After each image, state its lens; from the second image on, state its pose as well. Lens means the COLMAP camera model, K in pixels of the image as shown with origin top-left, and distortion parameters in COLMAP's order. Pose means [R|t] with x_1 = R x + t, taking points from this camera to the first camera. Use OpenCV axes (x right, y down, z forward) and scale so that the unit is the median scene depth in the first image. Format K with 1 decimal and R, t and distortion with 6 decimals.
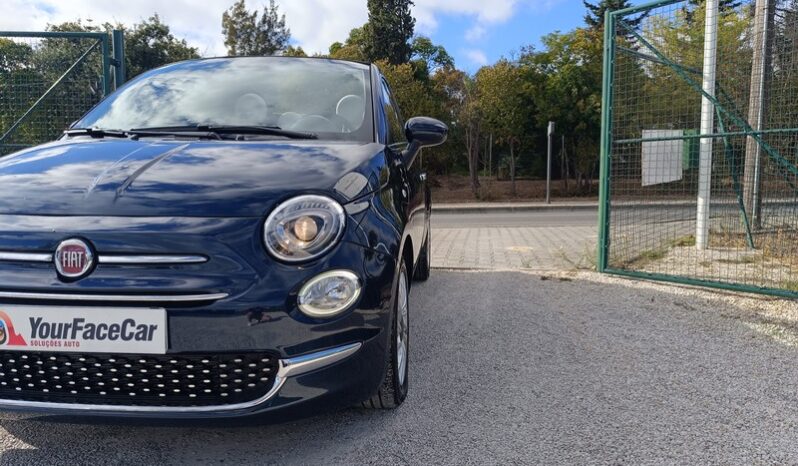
lens RADIAL K [[566.9, 0, 406.5], [0, 566.9, 213.6], [0, 0, 1]] dist [0.035938, -0.046926]
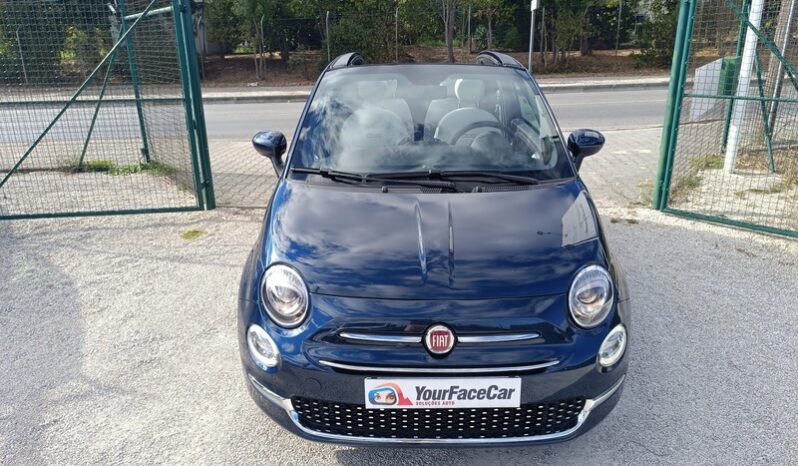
lens RADIAL K [[566.9, 0, 405.1], [0, 566.9, 227.4], [0, 0, 1]] dist [0.035938, -0.046926]
pose [[0.996683, -0.038016, 0.071952, -0.769752], [0.018361, 0.966428, 0.256281, -0.521714], [-0.079279, -0.254110, 0.963921, -0.187446]]
